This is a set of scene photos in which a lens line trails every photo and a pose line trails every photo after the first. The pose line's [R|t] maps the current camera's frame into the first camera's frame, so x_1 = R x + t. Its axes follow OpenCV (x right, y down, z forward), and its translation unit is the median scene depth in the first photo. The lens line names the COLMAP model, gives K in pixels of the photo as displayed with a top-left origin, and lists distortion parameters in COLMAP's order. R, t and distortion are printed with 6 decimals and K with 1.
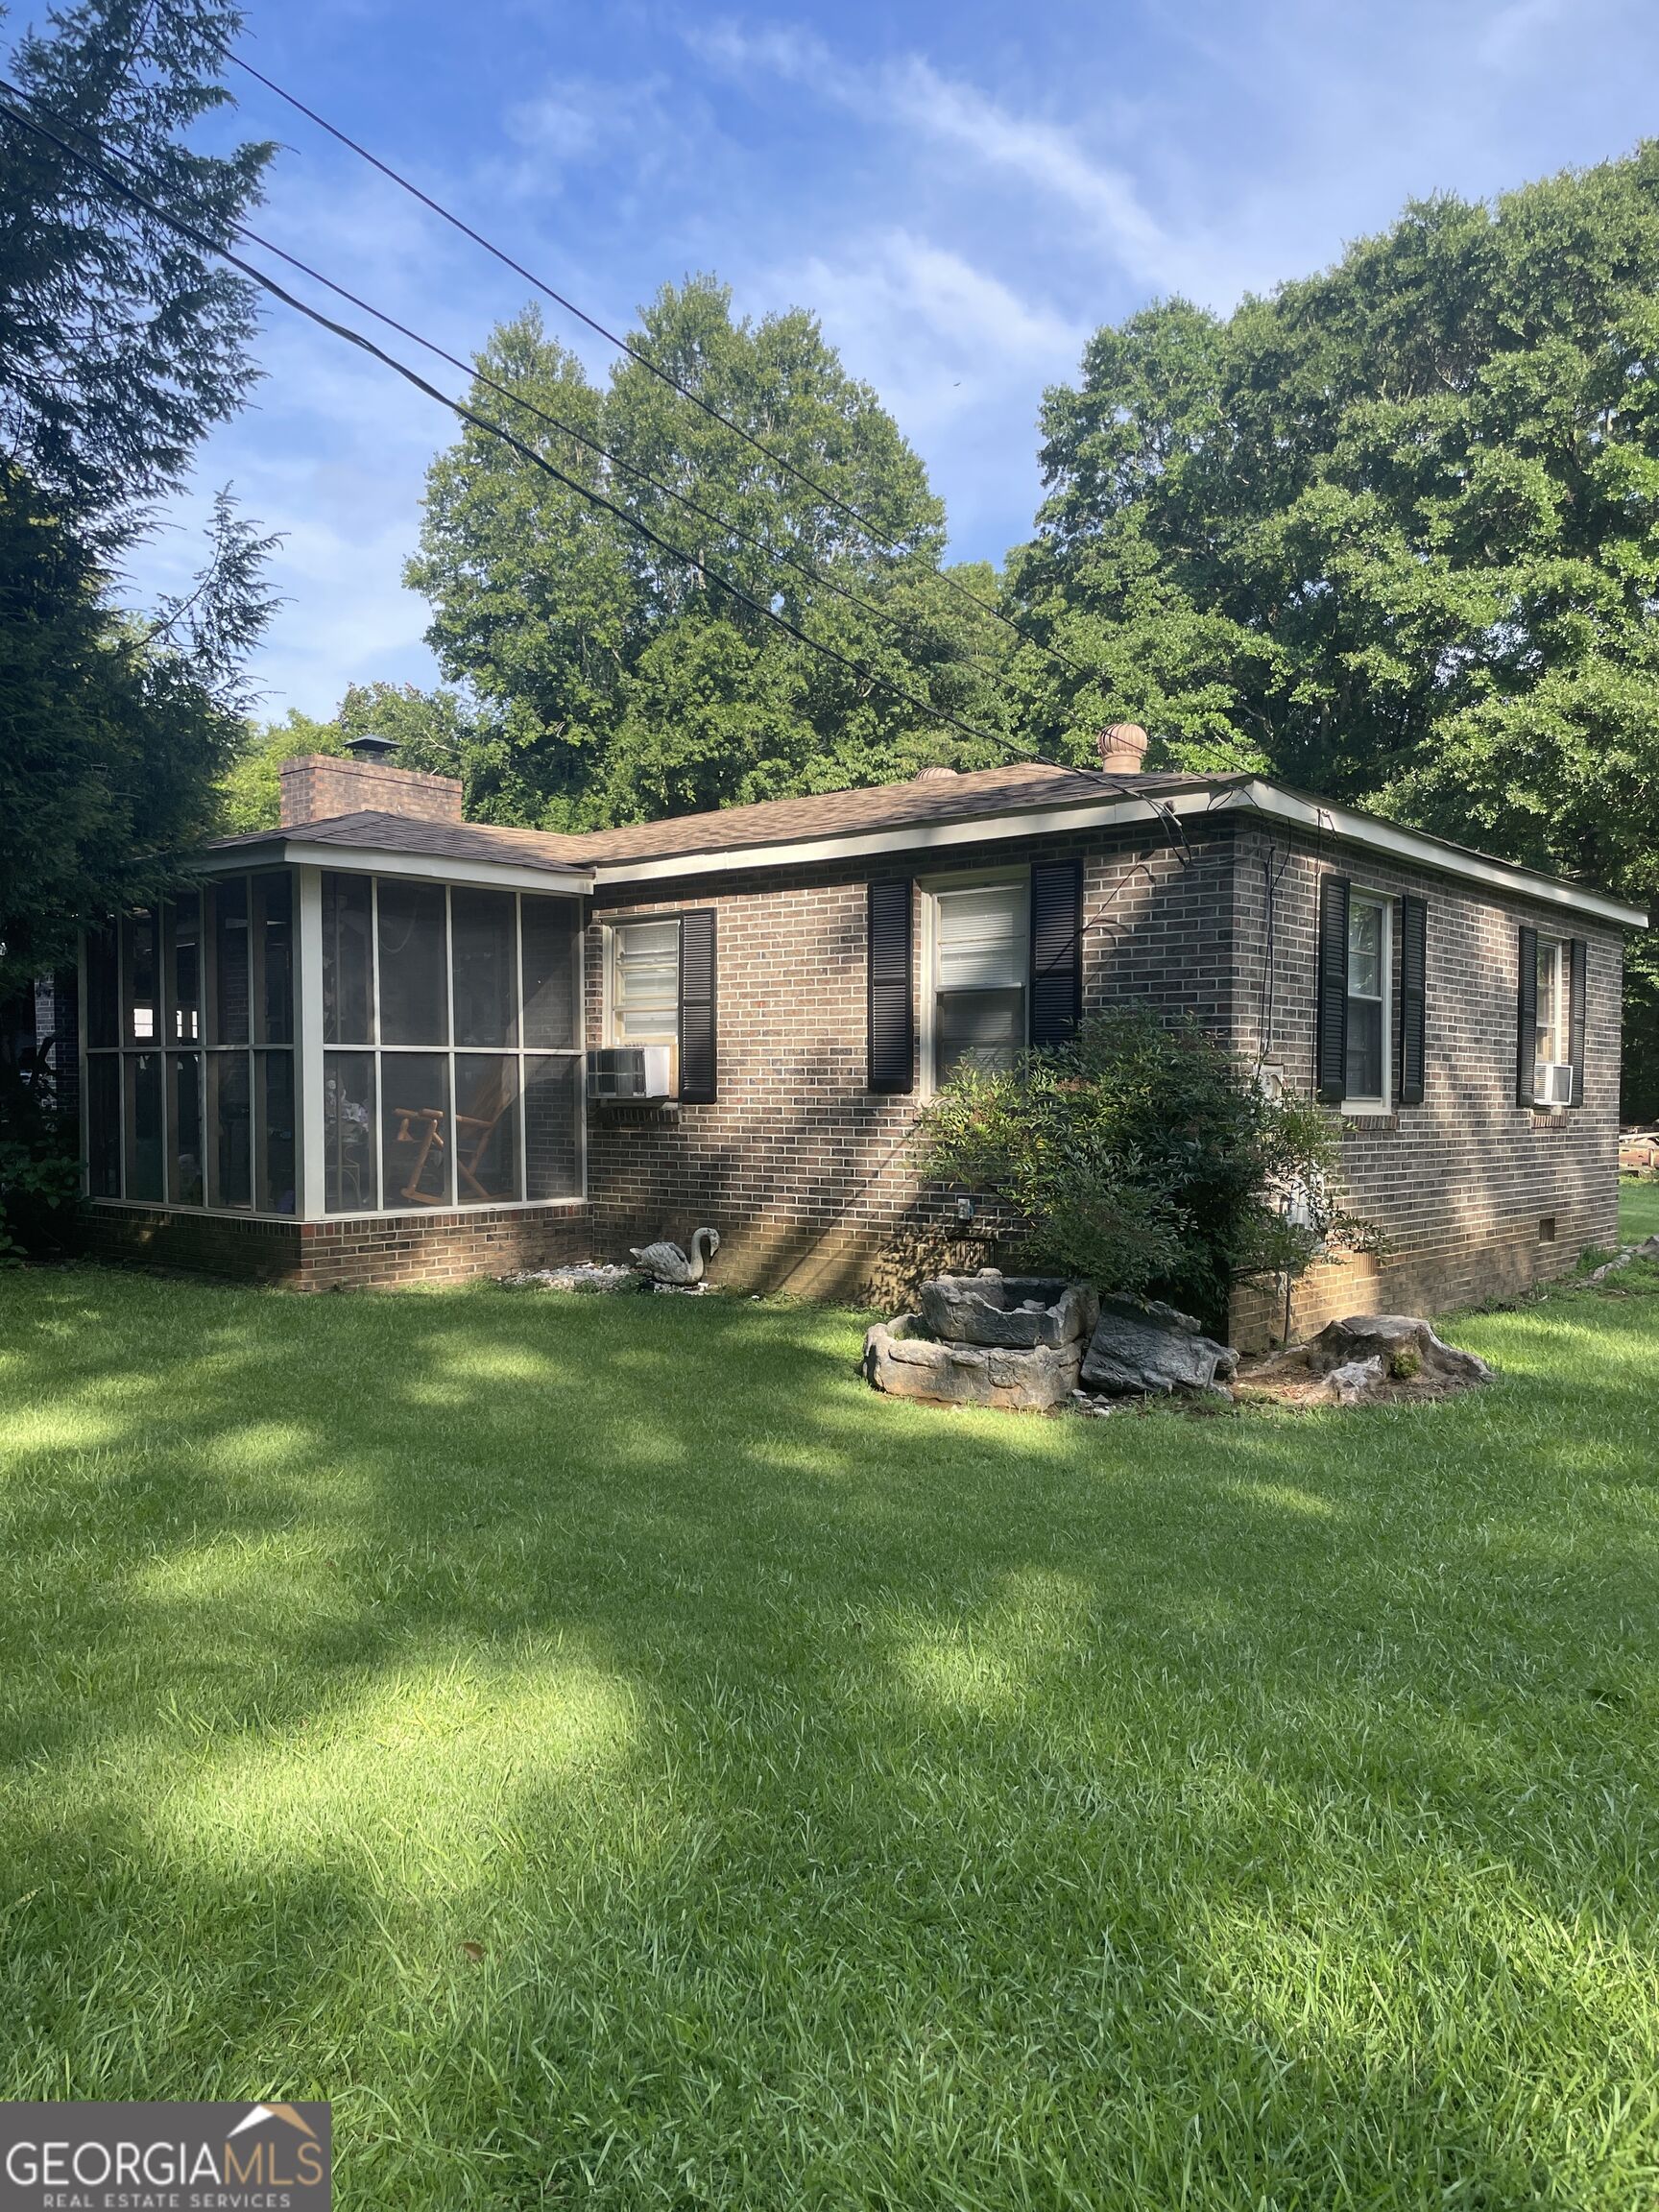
lens RADIAL K [[1676.8, 0, 831.5], [0, 1676.8, 1127.6], [0, 0, 1]] dist [0.095162, -0.124997]
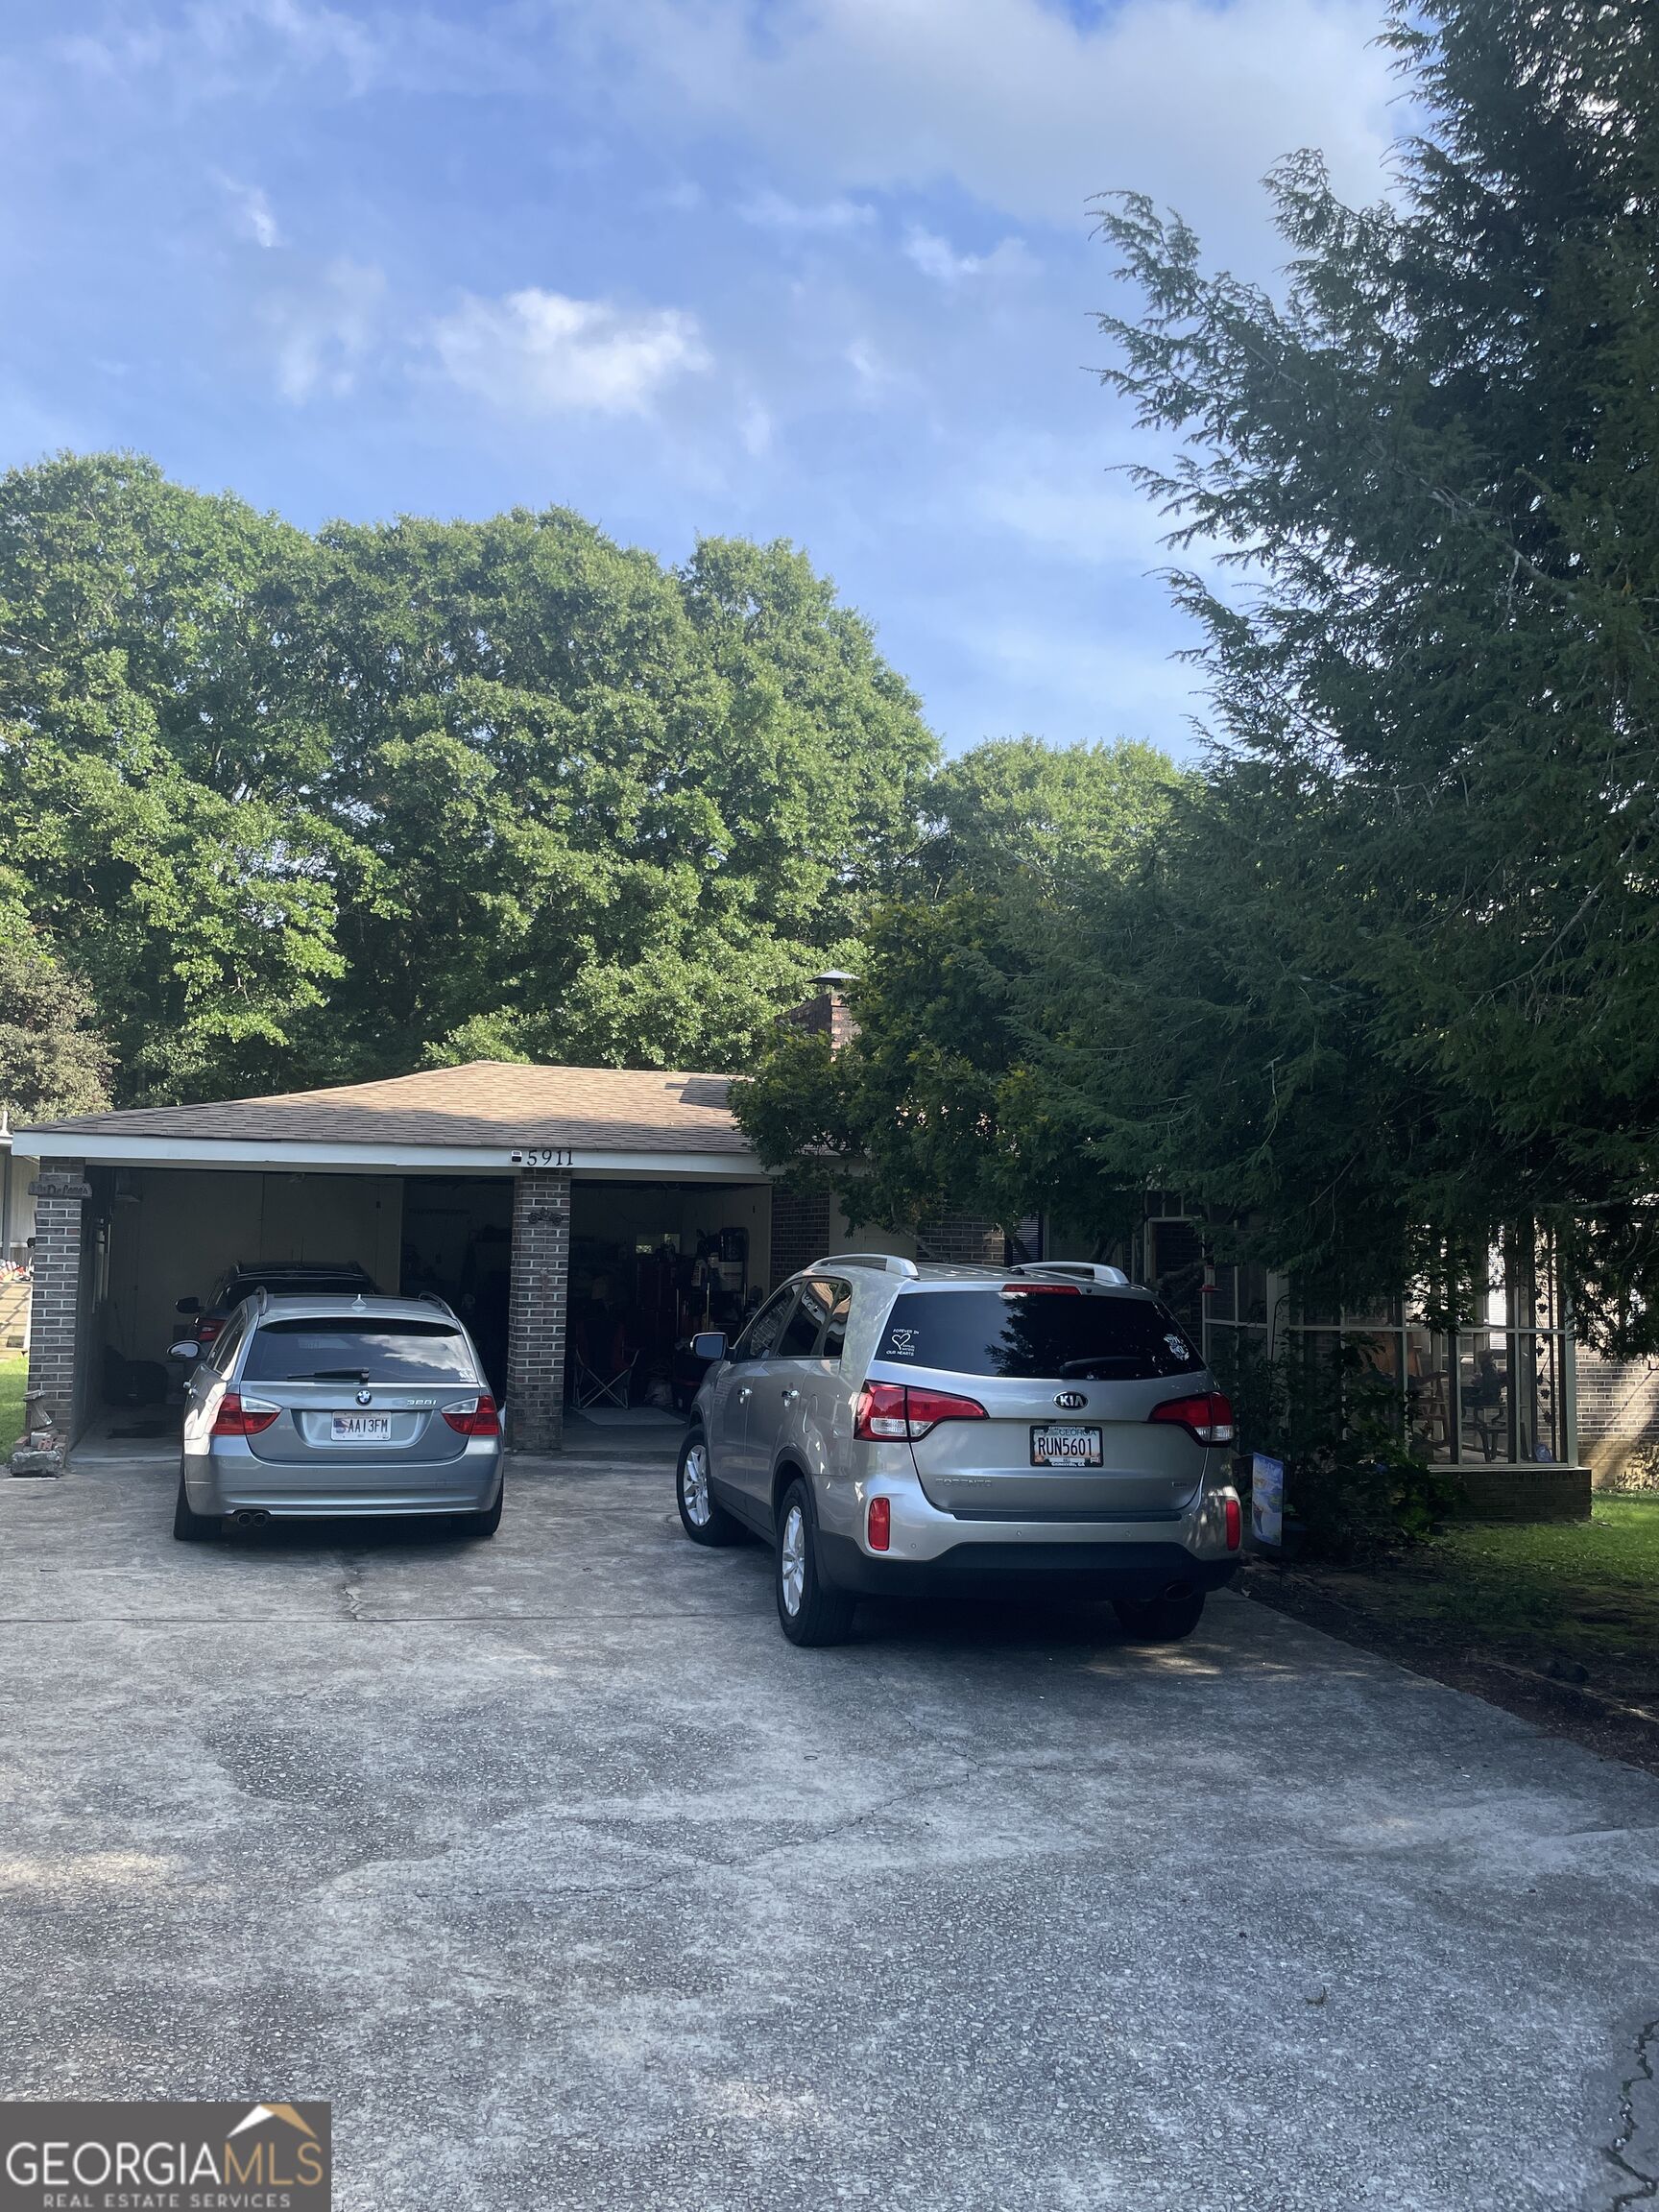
lens RADIAL K [[1676.8, 0, 824.0], [0, 1676.8, 1113.7], [0, 0, 1]] dist [0.095162, -0.124997]
pose [[0.513124, 0.082651, 0.854326, -0.538989], [-0.003187, 0.995529, -0.094398, -0.029784], [-0.858309, 0.045715, 0.511093, 0.249279]]
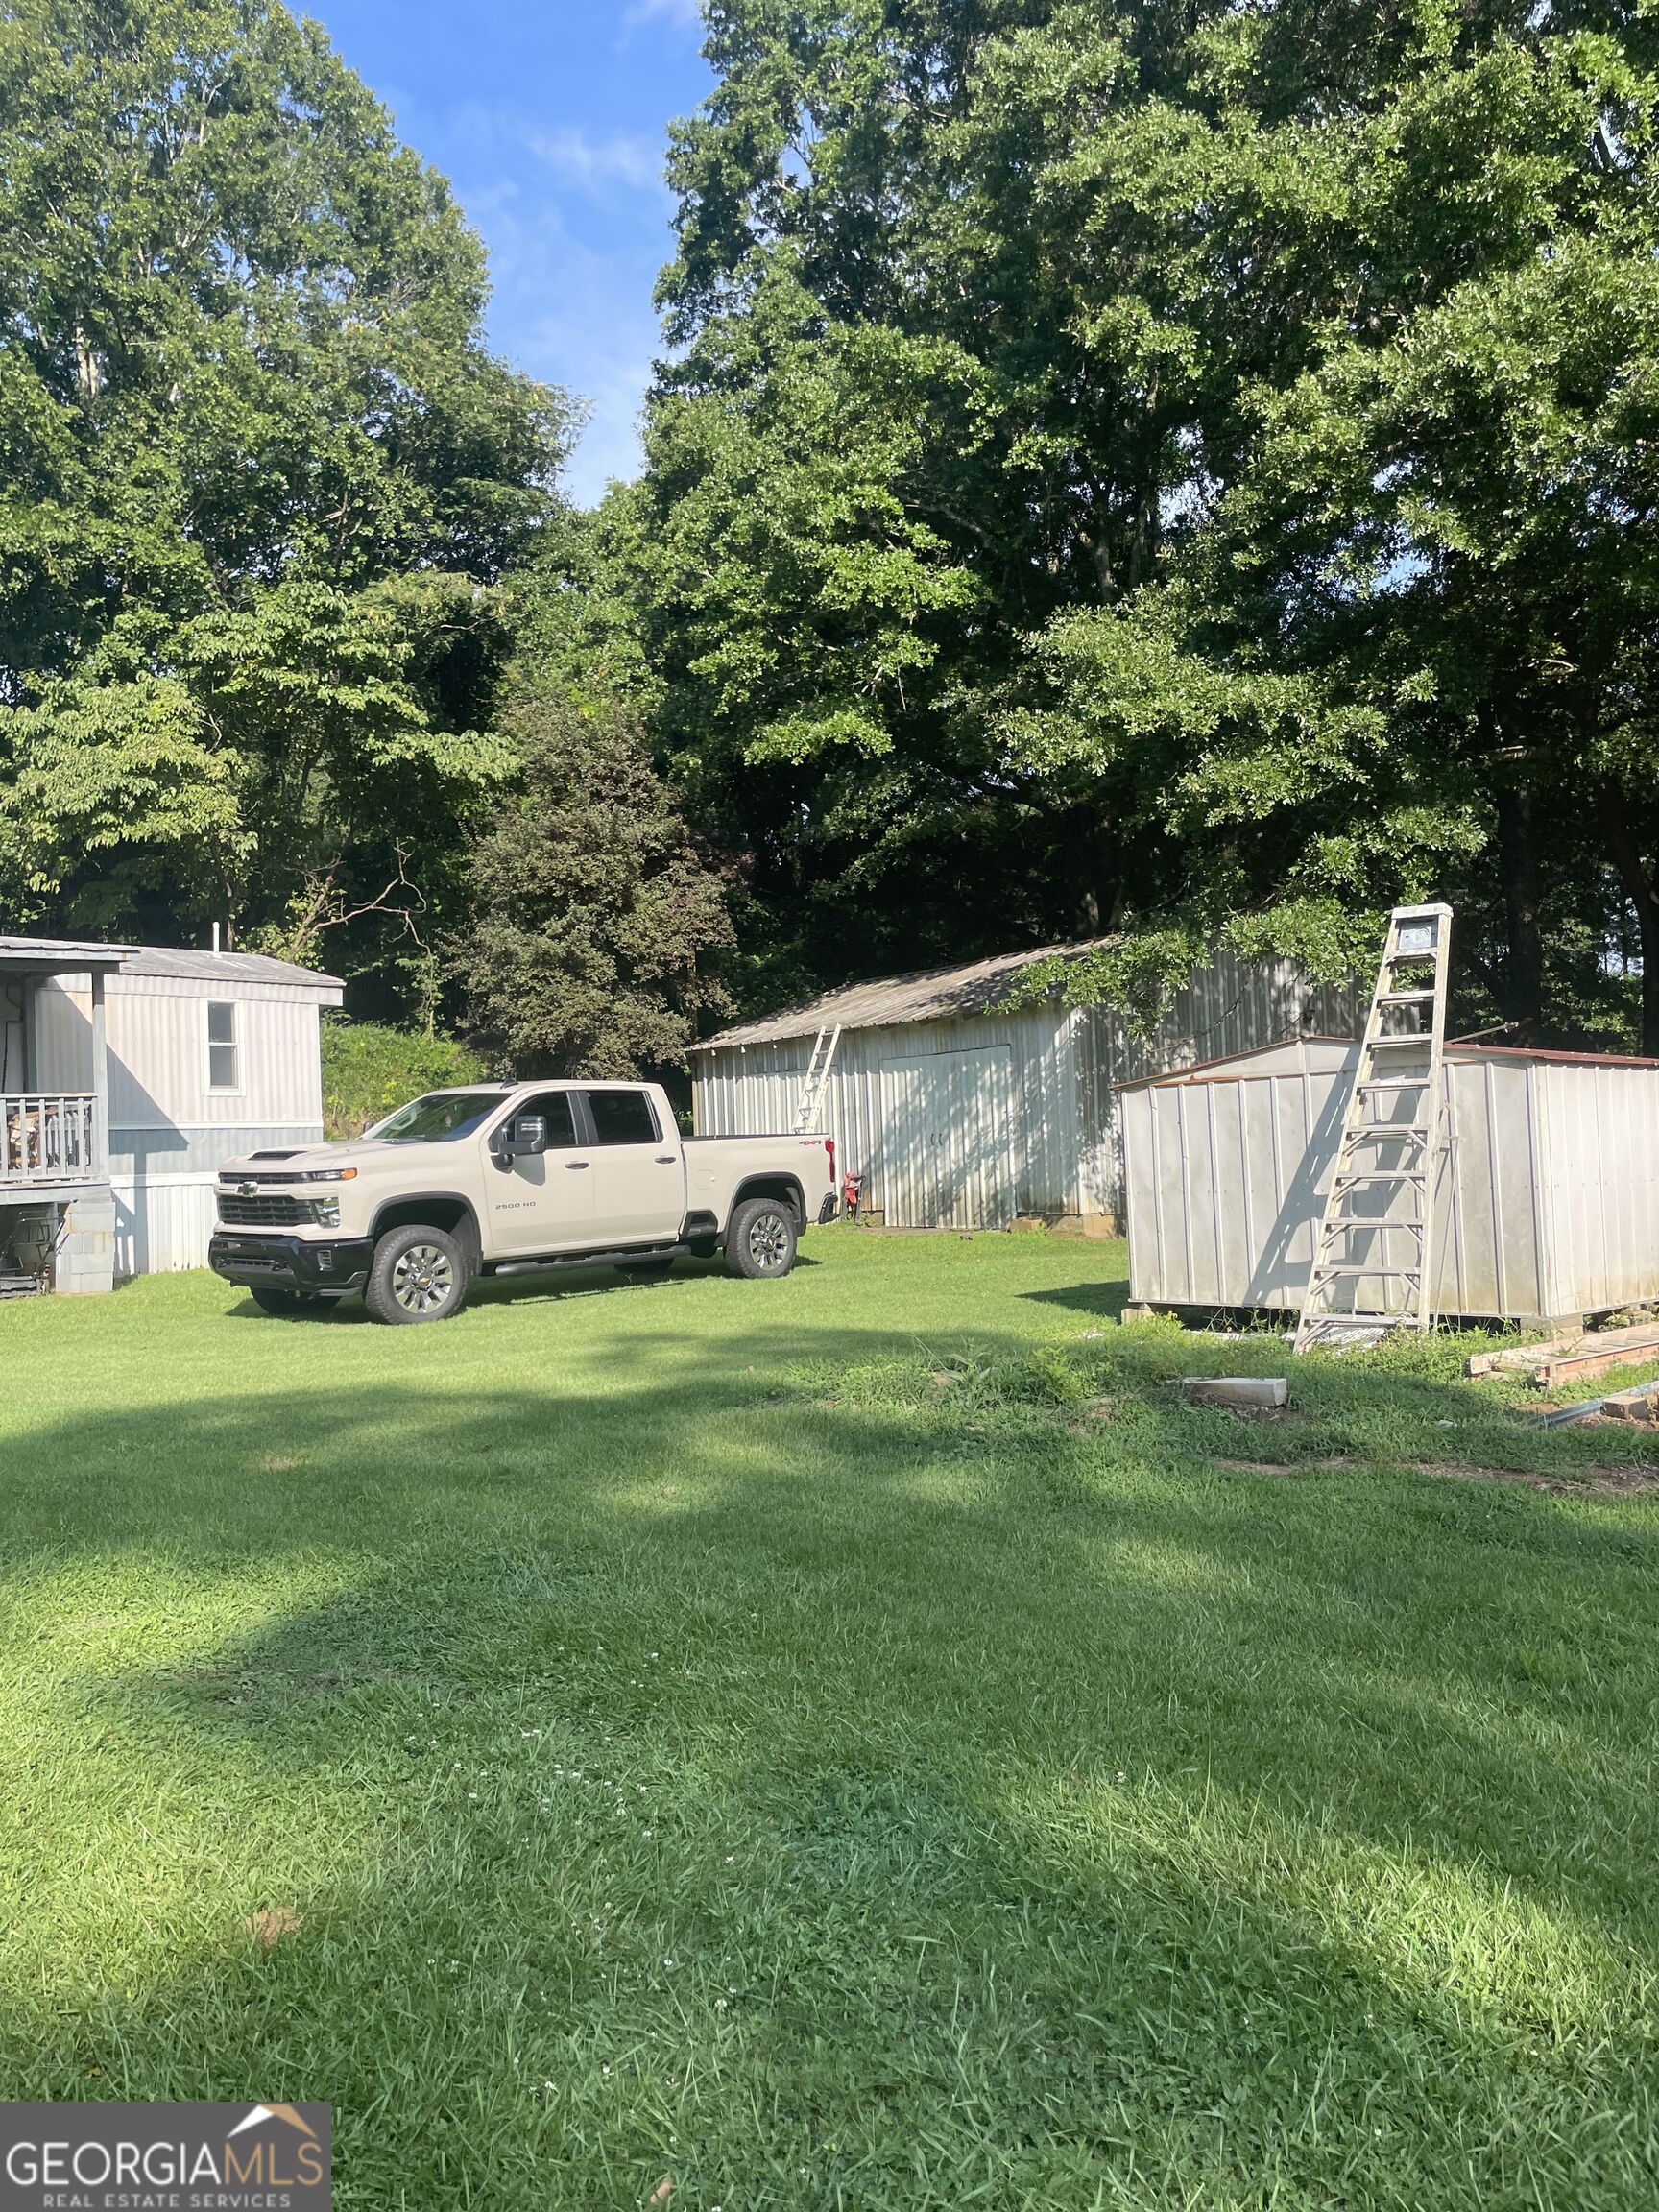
lens RADIAL K [[1676.8, 0, 816.5], [0, 1676.8, 1103.4], [0, 0, 1]] dist [0.095162, -0.124997]
pose [[0.997550, -0.038080, 0.058687, 0.188937], [0.041477, 0.997466, -0.057801, -0.010915], [-0.056337, 0.060094, 0.996602, 0.512423]]
